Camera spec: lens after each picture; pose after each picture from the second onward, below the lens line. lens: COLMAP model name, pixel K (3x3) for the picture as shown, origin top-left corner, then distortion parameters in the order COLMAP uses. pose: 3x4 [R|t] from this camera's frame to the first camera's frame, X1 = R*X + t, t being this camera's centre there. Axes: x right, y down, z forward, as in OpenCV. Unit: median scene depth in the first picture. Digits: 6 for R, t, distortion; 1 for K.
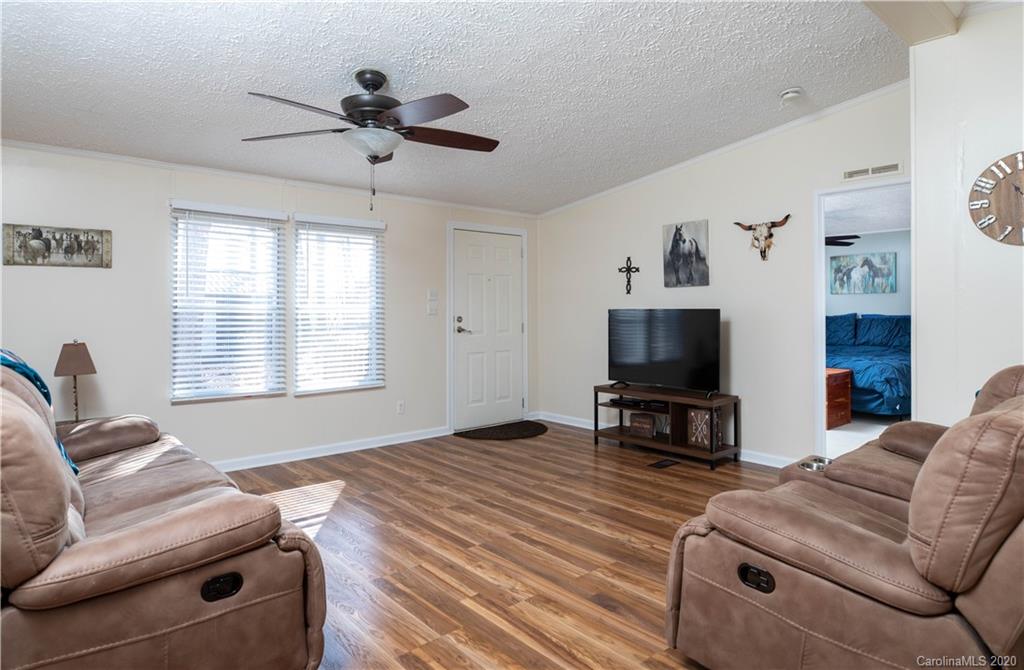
lens RADIAL K [[592.5, 0, 503.5], [0, 592.5, 308.4], [0, 0, 1]] dist [-0.004755, -0.000466]
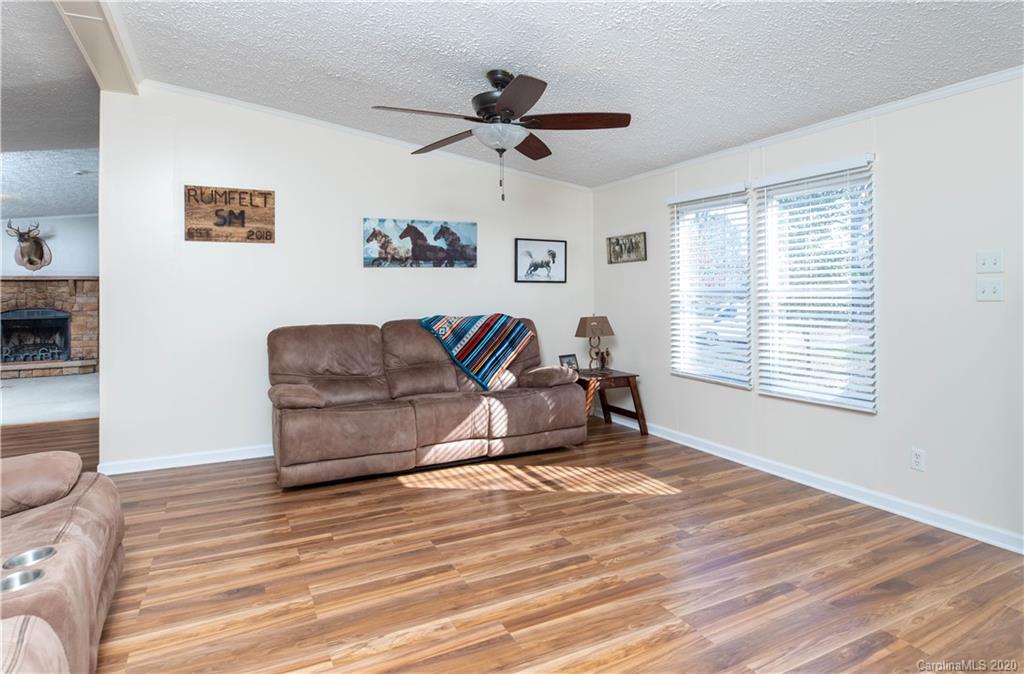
lens RADIAL K [[566.5, 0, 519.1], [0, 566.5, 280.8], [0, 0, 1]] dist [-0.004062, -0.000111]
pose [[-0.197083, -0.019047, -0.980202, 0.726740], [0.008847, 0.999736, -0.021206, -0.000621], [0.980347, -0.012851, -0.196862, 1.166504]]
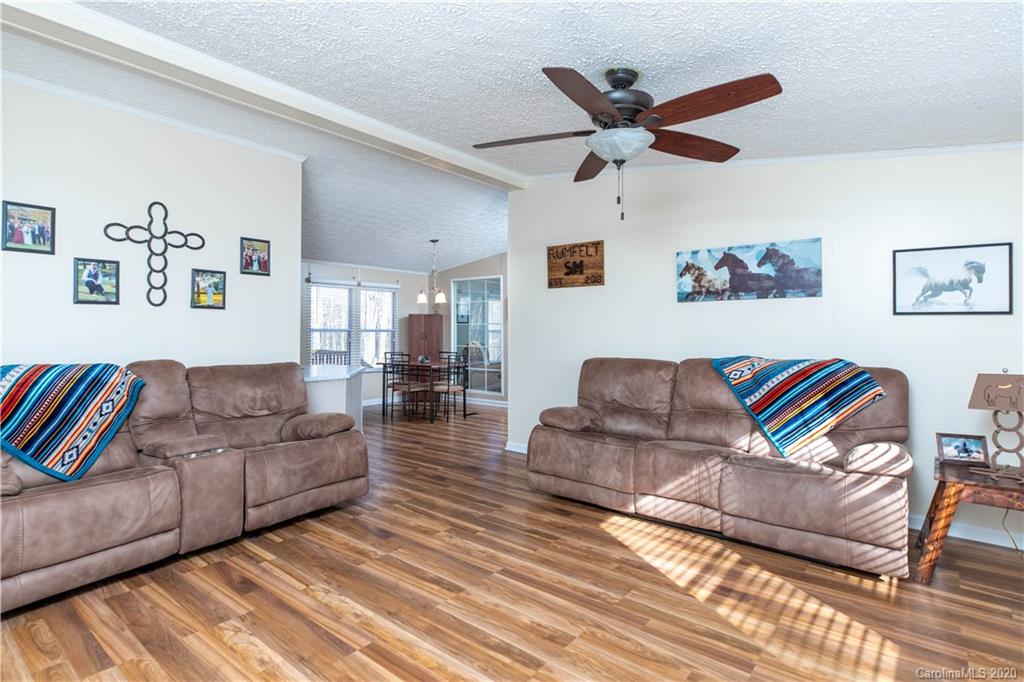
lens RADIAL K [[516.0, 0, 519.2], [0, 516.0, 323.3], [0, 0, 1]] dist [-0.005447, 0.000186]
pose [[-0.974091, -0.004115, -0.226117, 0.098686], [-0.001163, 0.999912, -0.013187, -0.000500], [0.226152, -0.012583, -0.974011, 1.635755]]
